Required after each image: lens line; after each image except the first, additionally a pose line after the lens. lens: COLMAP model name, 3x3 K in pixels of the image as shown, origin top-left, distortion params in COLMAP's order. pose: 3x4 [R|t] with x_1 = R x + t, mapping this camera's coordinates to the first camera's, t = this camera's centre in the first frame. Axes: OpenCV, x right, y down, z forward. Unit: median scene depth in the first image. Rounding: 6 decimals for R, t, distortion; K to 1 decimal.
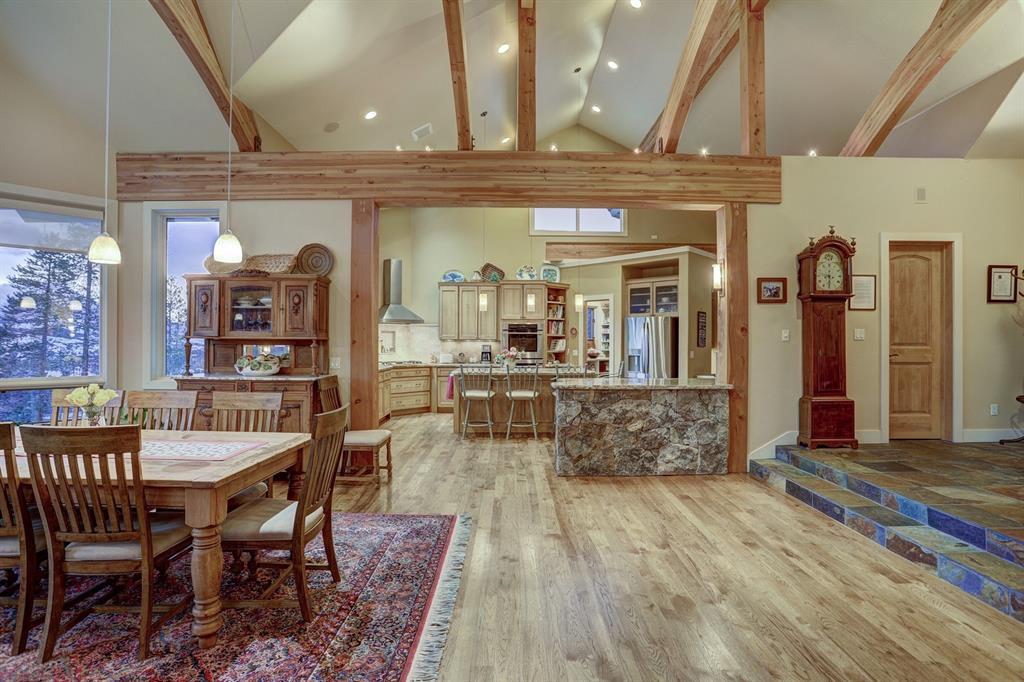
lens RADIAL K [[520.0, 0, 509.1], [0, 520.0, 341.4], [0, 0, 1]] dist [-0.021475, 0.007480]
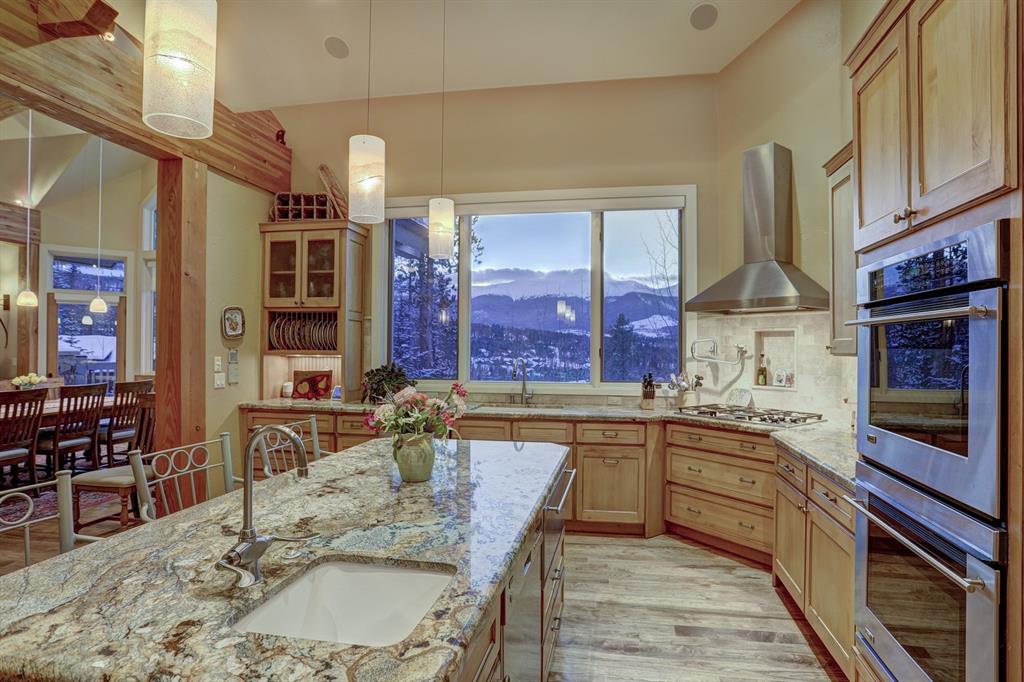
lens RADIAL K [[535.3, 0, 515.2], [0, 535.3, 345.5], [0, 0, 1]] dist [-0.035616, 0.000407]
pose [[-0.189581, -0.009536, -0.981819, 0.223641], [-0.008244, 0.999933, -0.008120, -0.005118], [0.981831, 0.006554, -0.189647, 0.985535]]
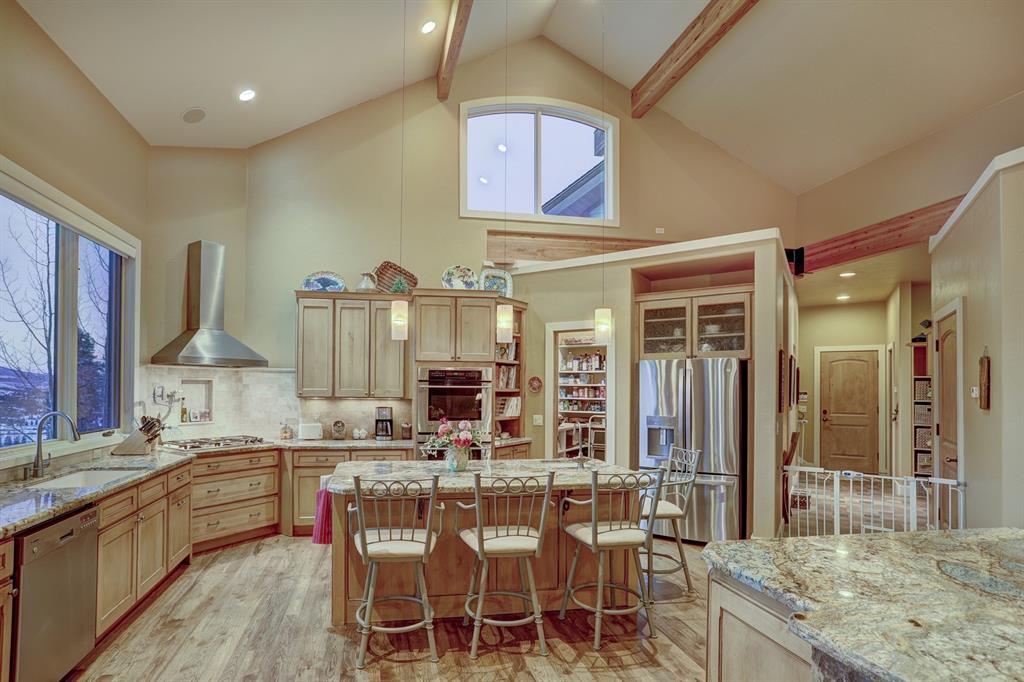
lens RADIAL K [[520.0, 0, 448.6], [0, 520.0, 388.6], [0, 0, 1]] dist [-0.021475, 0.007480]
pose [[0.988681, 0.005474, 0.149930, -0.067163], [-0.005431, 0.999985, -0.000696, -0.014278], [-0.149932, -0.000126, 0.988696, 0.498155]]
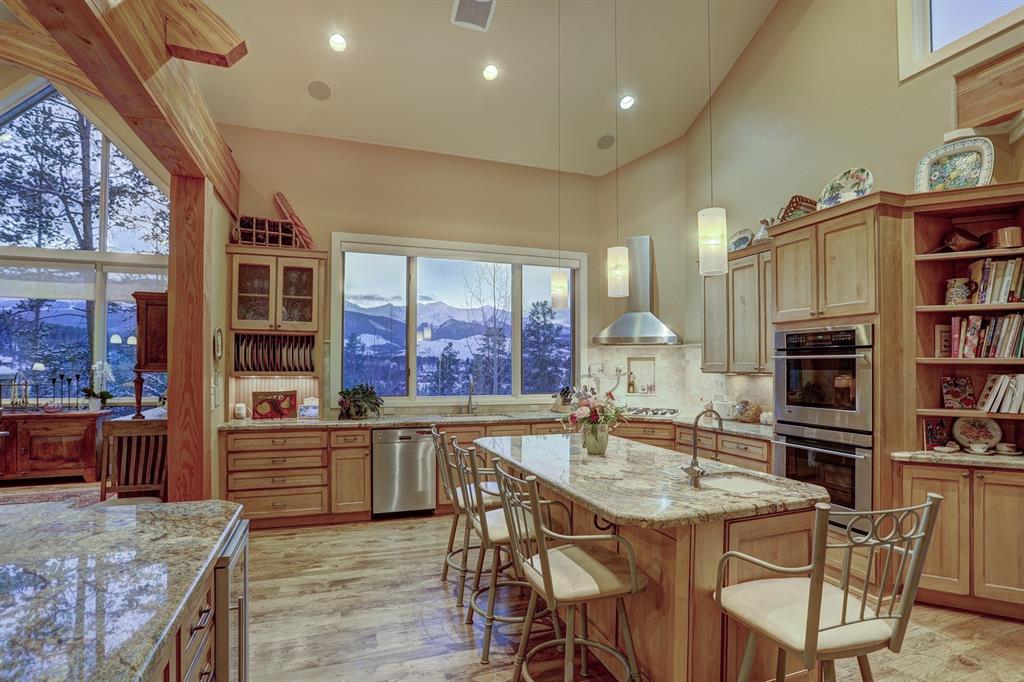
lens RADIAL K [[520.0, 0, 504.5], [0, 520.0, 356.4], [0, 0, 1]] dist [-0.021475, 0.007480]
pose [[0.319369, -0.021937, -0.947377, 0.325205], [-0.004082, 0.999691, -0.024525, -0.006556], [0.947622, 0.011700, 0.319181, 0.730786]]
